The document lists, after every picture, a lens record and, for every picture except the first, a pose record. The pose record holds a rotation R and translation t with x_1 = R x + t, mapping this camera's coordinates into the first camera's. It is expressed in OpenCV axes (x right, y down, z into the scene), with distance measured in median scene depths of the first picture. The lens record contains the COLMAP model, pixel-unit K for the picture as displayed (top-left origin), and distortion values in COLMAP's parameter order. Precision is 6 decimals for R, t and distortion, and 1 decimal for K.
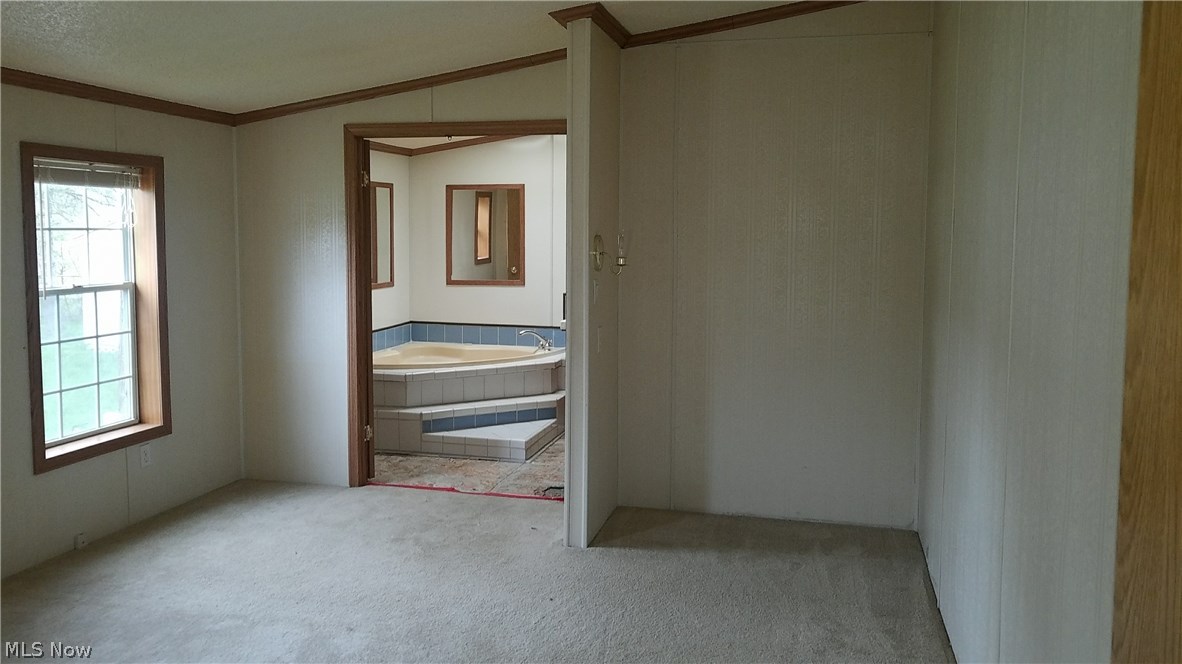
lens RADIAL K [[998.2, 0, 591.0], [0, 998.2, 332.0], [0, 0, 1]] dist [0.008423, 0.003394]
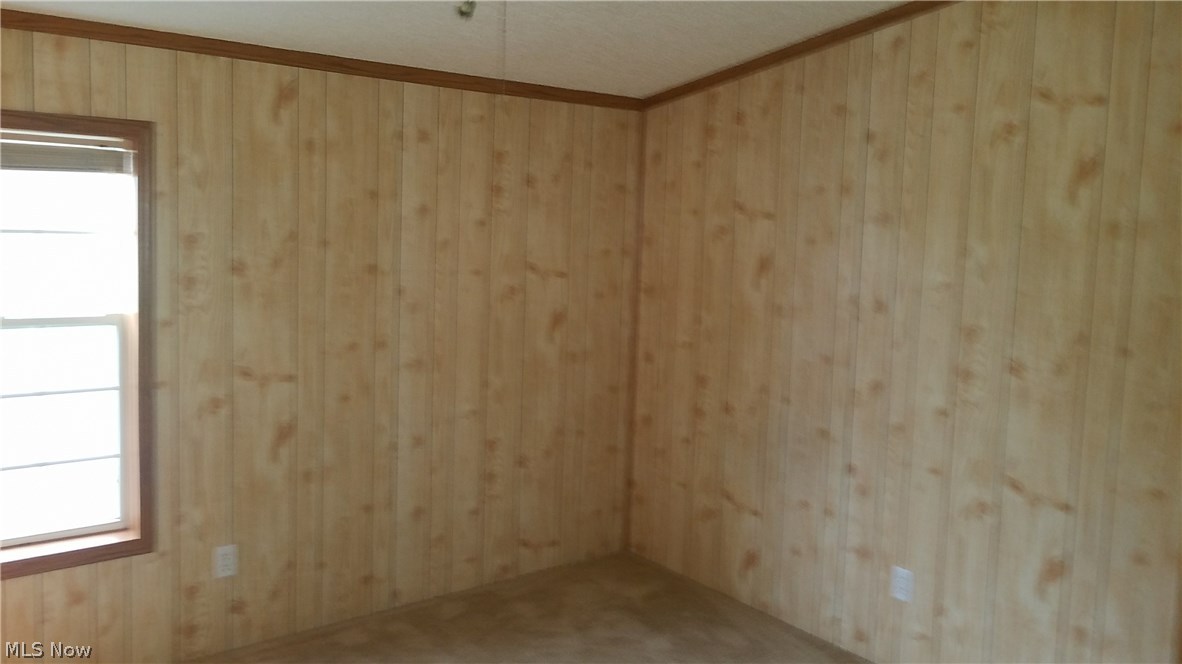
lens RADIAL K [[998.2, 0, 591.0], [0, 998.2, 332.0], [0, 0, 1]] dist [0.008423, 0.003394]
pose [[0.815157, 0.067016, -0.575350, 0.174054], [-0.077507, 0.996972, 0.006313, -0.067191], [0.574030, 0.039448, 0.817883, 0.645848]]
